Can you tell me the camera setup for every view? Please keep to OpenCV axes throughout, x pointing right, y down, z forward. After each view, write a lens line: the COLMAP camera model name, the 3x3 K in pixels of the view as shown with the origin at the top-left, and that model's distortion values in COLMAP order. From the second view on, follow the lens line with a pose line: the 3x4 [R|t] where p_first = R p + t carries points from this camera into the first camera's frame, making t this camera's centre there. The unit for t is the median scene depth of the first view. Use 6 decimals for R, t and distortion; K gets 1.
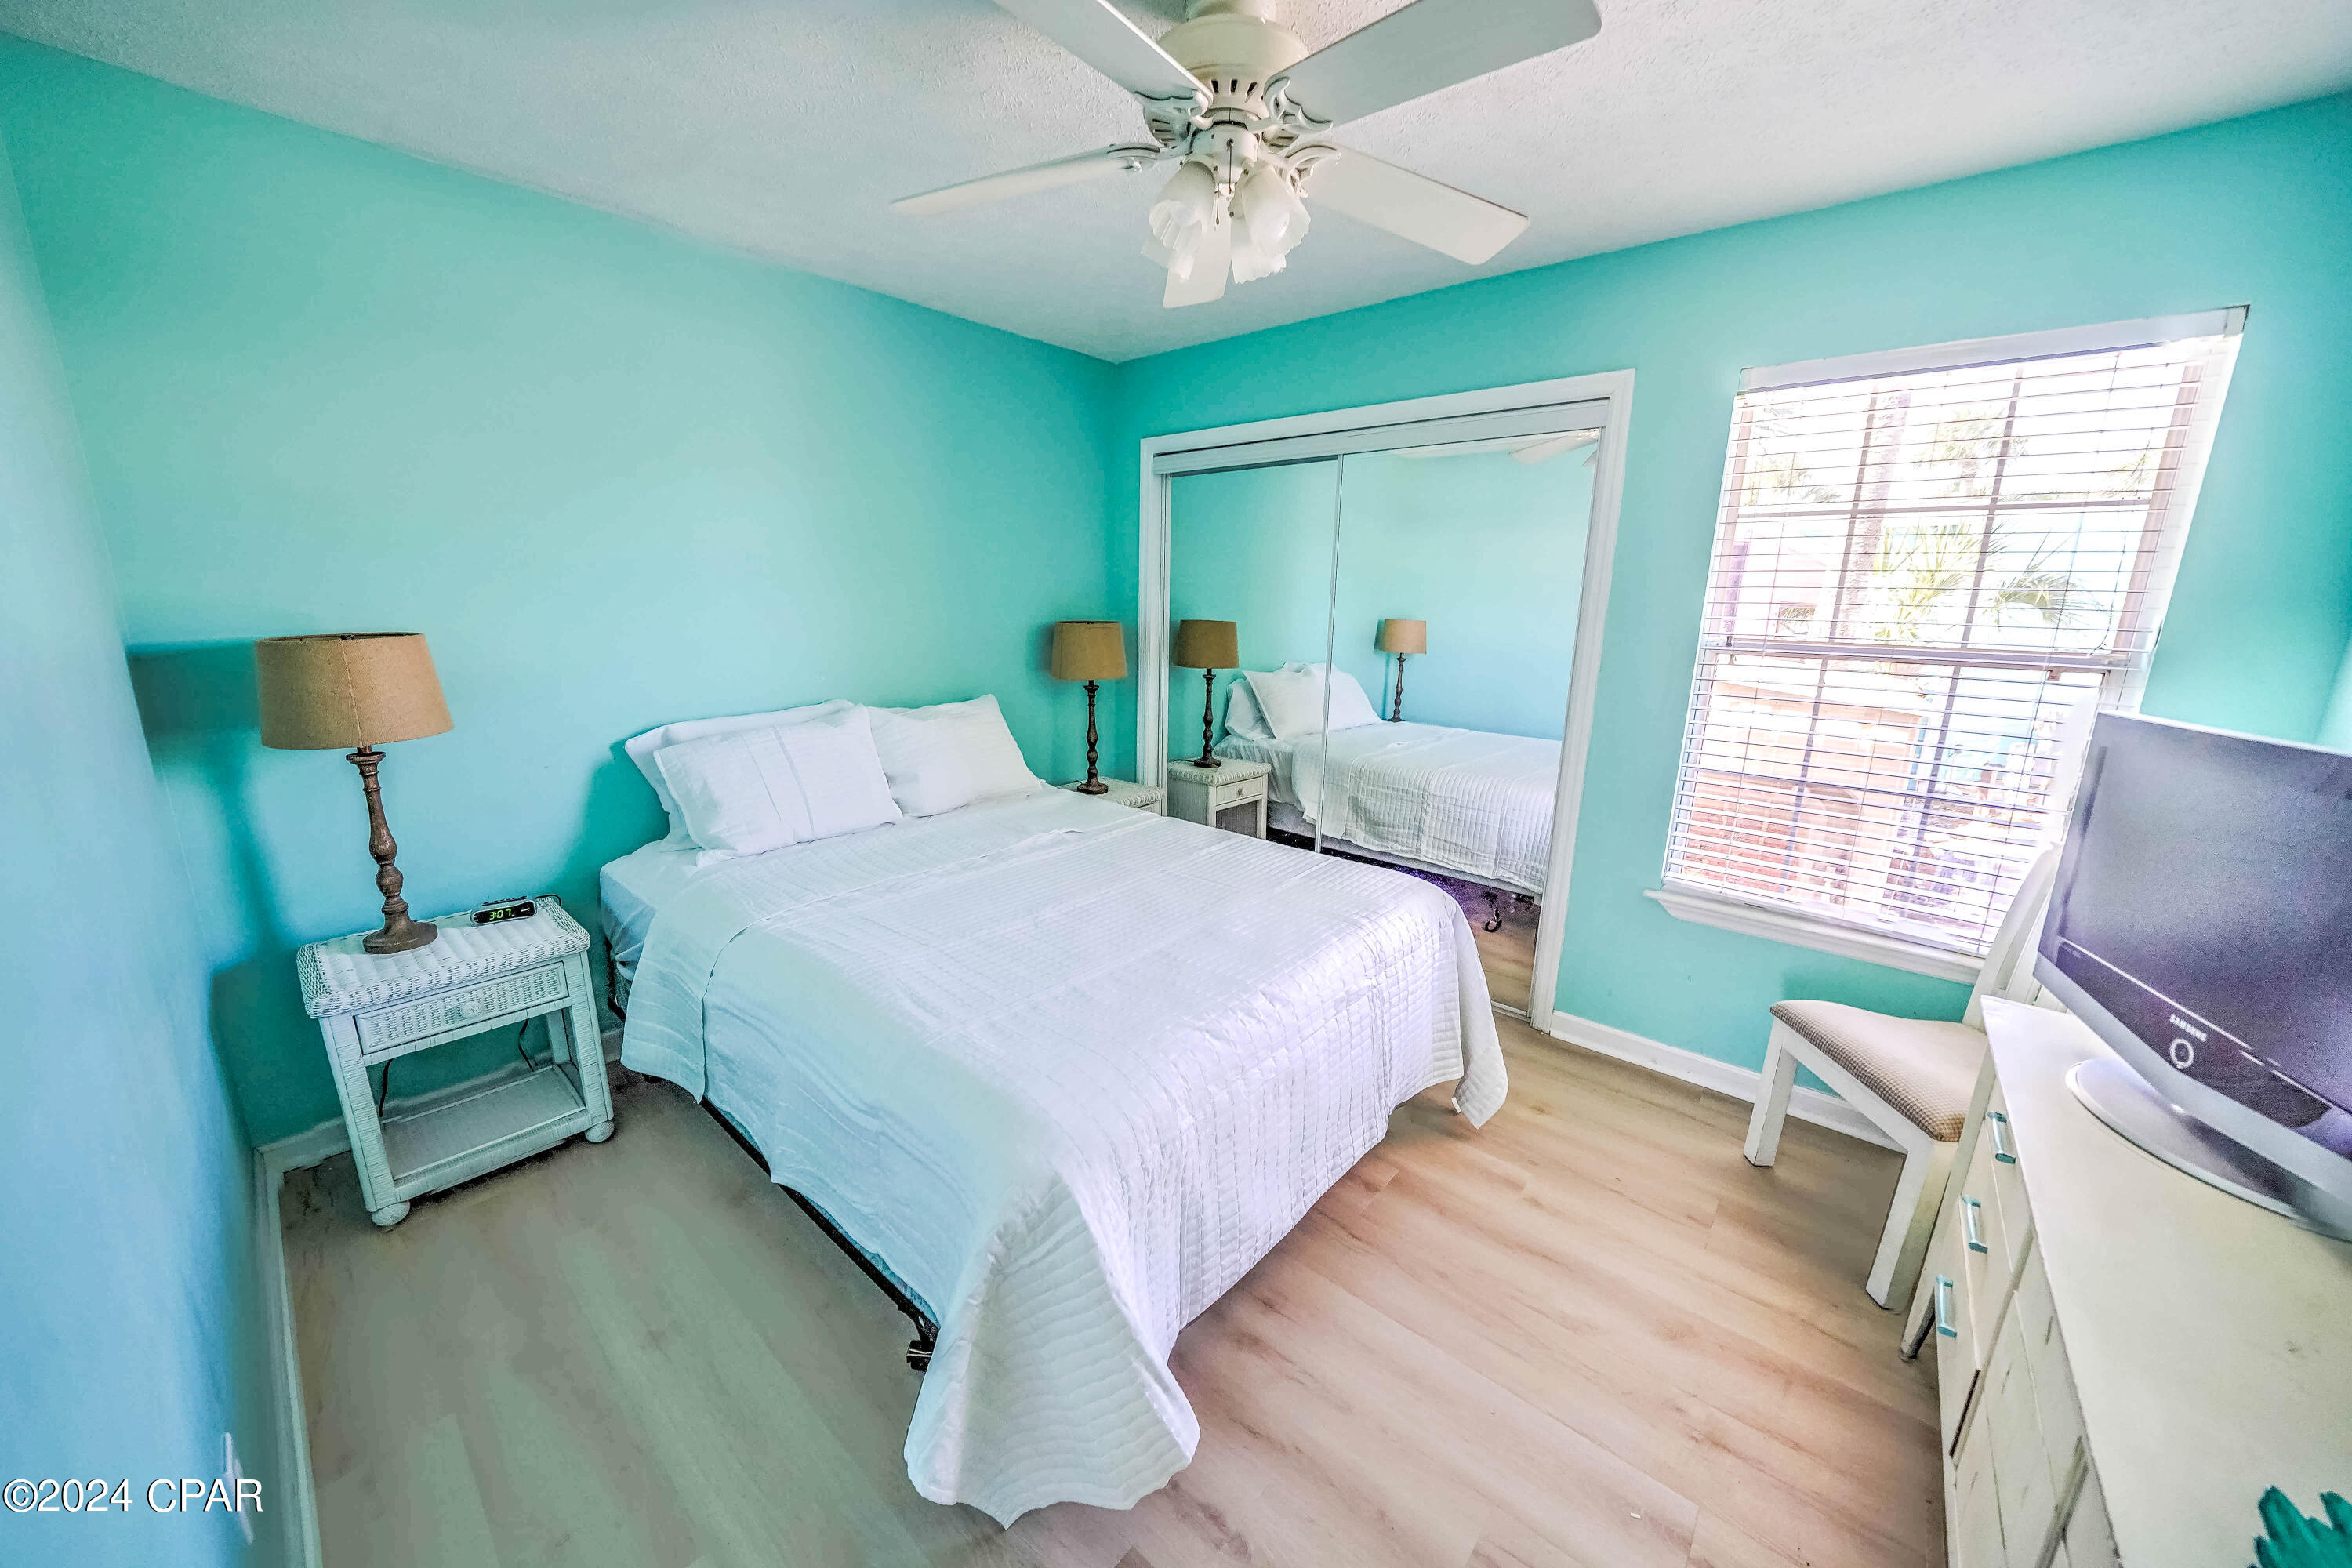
lens RADIAL K [[820.4, 0, 1168.7], [0, 820.4, 784.6], [0, 0, 1]] dist [-0.025872, 0.002449]
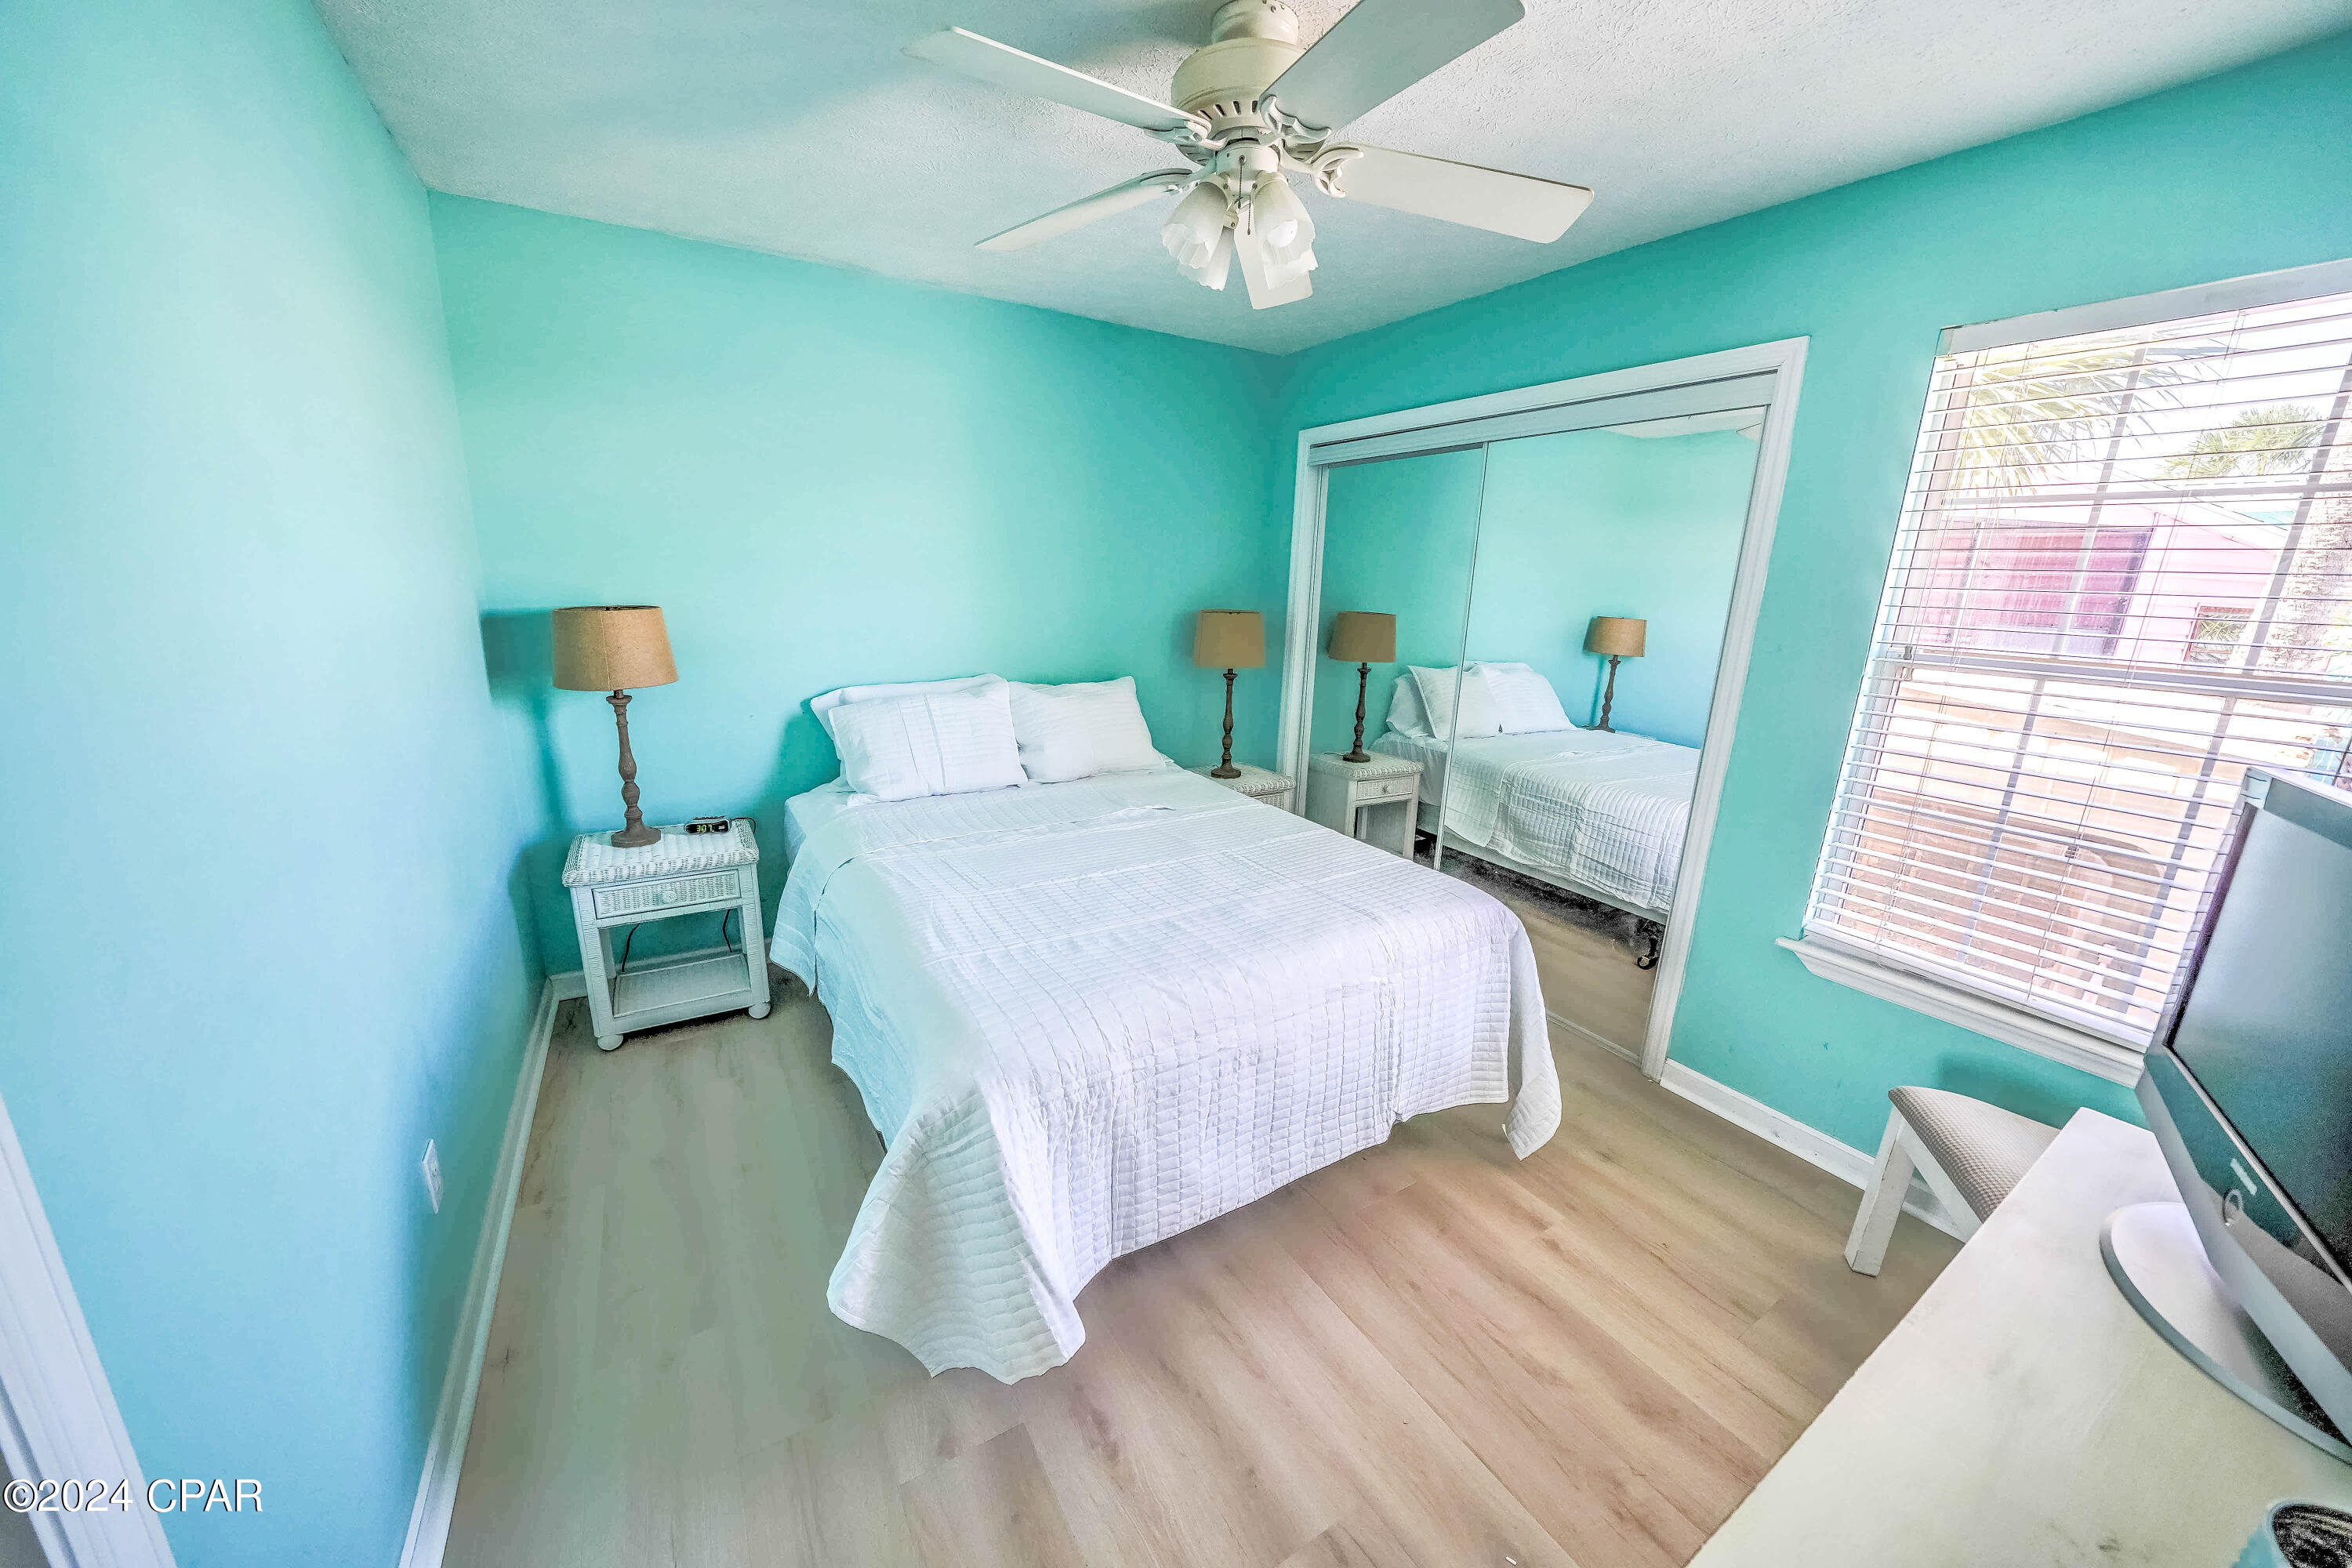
lens RADIAL K [[820.4, 0, 1168.7], [0, 820.4, 784.6], [0, 0, 1]] dist [-0.025872, 0.002449]
pose [[0.952900, 0.086614, -0.290653, 0.227368], [-0.082107, 0.996239, 0.027689, -0.004312], [0.291958, -0.002520, 0.956428, -0.021519]]
